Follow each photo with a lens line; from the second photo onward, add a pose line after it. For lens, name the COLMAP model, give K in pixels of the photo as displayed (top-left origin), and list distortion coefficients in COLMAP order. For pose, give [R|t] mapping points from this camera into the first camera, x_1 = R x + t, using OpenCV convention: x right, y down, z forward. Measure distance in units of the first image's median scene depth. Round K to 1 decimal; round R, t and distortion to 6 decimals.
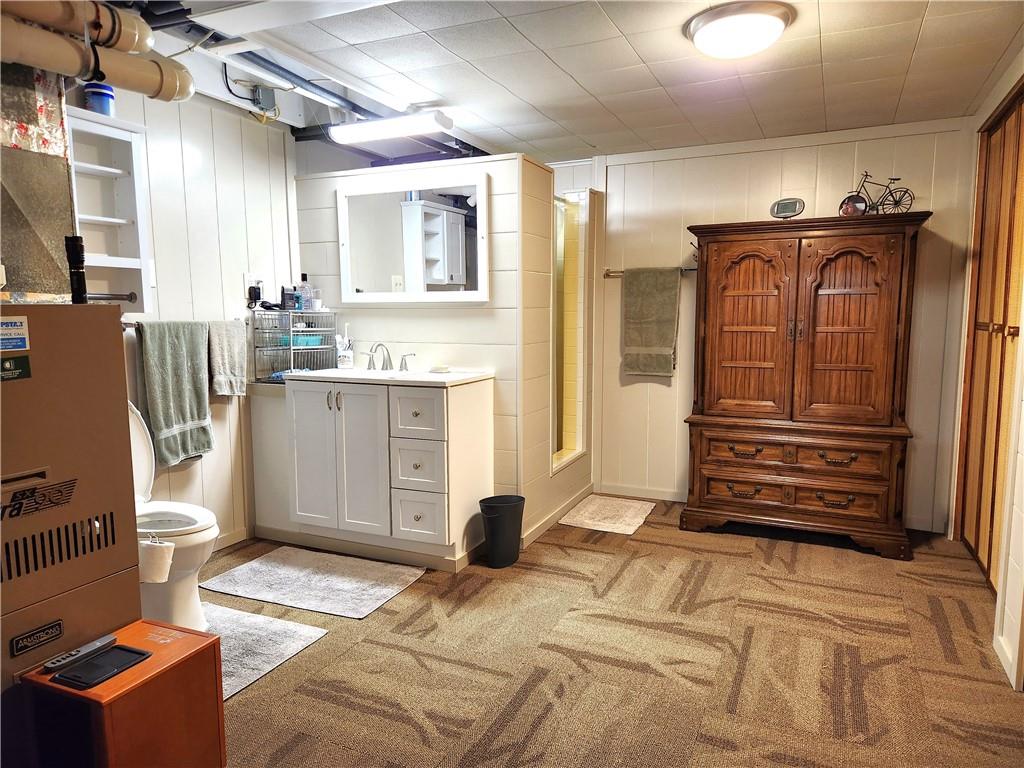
lens RADIAL K [[682.3, 0, 512.0], [0, 682.3, 384.0], [0, 0, 1]] dist [0.052991, -0.002394]
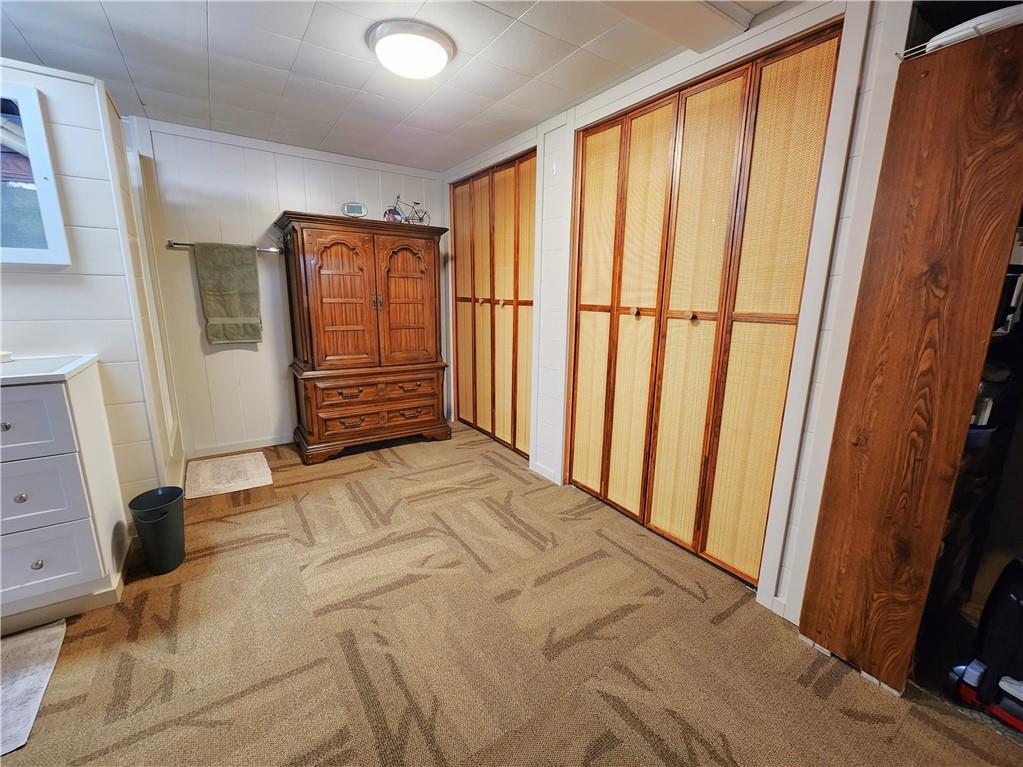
lens RADIAL K [[433.1, 0, 511.5], [0, 433.1, 383.5], [0, 0, 1]] dist [0.000151, -0.000102]
pose [[0.516044, -0.161746, 0.841152, -0.218514], [0.069497, 0.986678, 0.147093, -0.025286], [-0.853738, -0.017449, 0.520410, 0.311807]]
